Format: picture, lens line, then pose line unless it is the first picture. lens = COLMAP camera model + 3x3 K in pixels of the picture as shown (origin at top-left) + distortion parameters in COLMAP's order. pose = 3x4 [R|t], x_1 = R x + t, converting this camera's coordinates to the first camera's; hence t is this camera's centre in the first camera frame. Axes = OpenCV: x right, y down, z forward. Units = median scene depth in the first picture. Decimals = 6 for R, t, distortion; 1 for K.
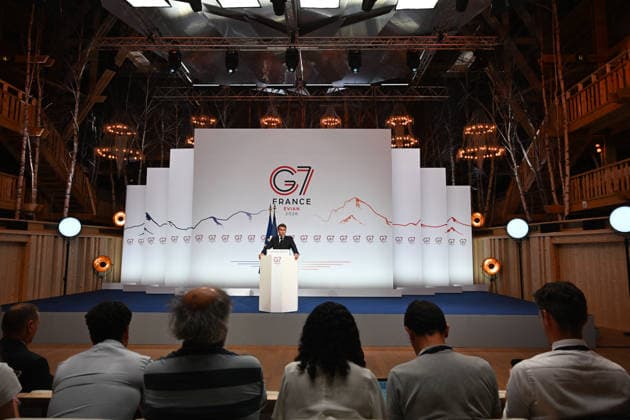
lens RADIAL K [[428.2, 0, 313.2], [0, 428.2, 208.9], [0, 0, 1]] dist [0.020124, -0.003146]
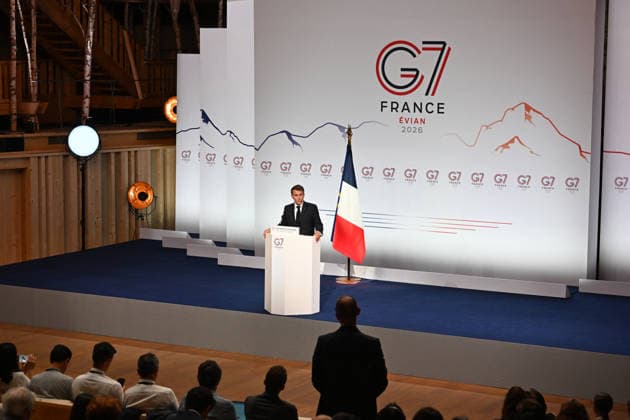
lens RADIAL K [[1353.0, 0, 315.8], [0, 1353.0, 210.8], [0, 0, 1]] dist [0.021222, 0.000000]
pose [[0.894110, 0.053460, -0.444646, 0.607695], [0.042467, 0.978255, 0.203009, -0.241441], [0.445830, -0.200395, 0.872397, -0.573012]]
